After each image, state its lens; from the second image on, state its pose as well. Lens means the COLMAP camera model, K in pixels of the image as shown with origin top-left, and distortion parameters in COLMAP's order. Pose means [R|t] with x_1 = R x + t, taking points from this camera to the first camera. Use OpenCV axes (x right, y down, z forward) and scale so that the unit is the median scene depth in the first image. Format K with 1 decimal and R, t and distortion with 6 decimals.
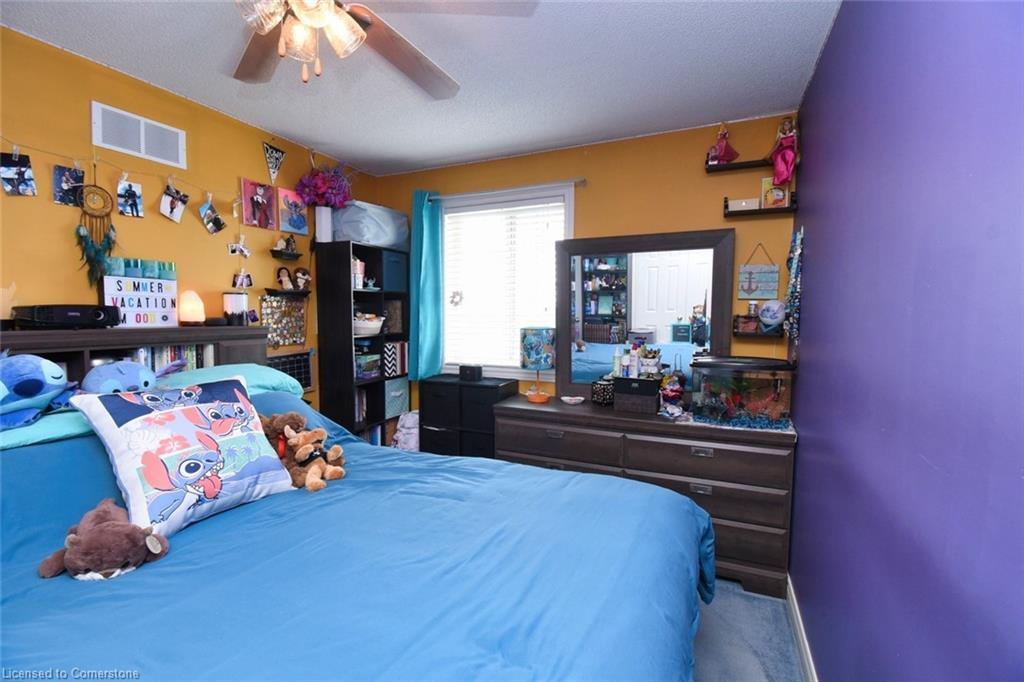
lens RADIAL K [[450.2, 0, 506.9], [0, 450.2, 339.7], [0, 0, 1]] dist [0.020510, -0.025482]
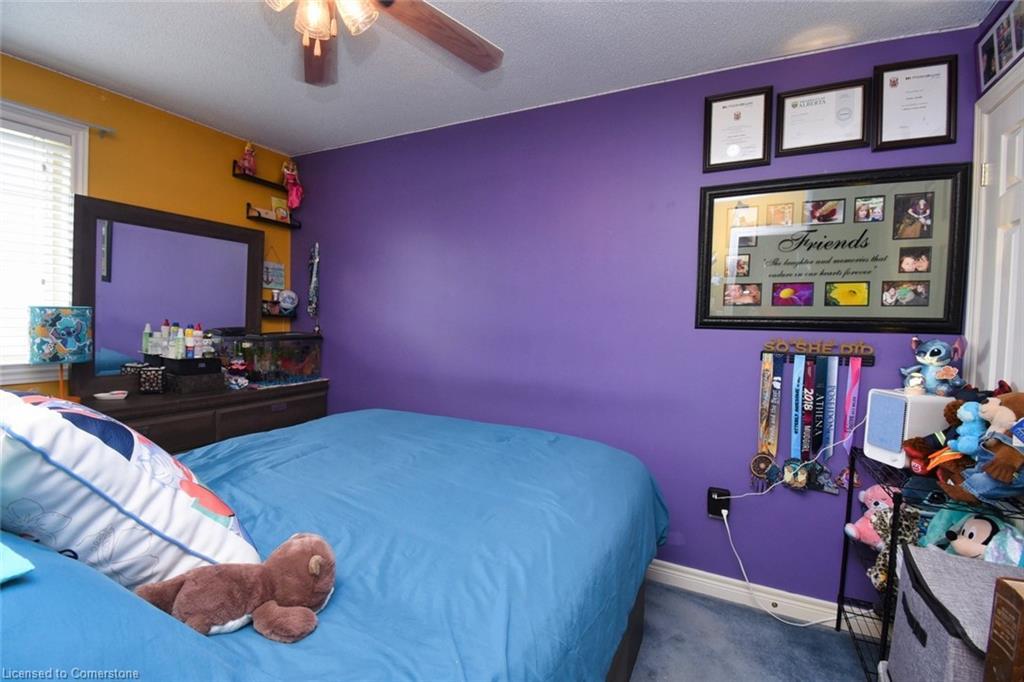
lens RADIAL K [[450.2, 0, 506.9], [0, 450.2, 339.7], [0, 0, 1]] dist [0.020510, -0.025482]
pose [[0.056684, -0.047408, 0.997266, -0.731826], [0.025098, 0.998624, 0.046046, 0.014145], [-0.998077, 0.022419, 0.057796, 0.256376]]
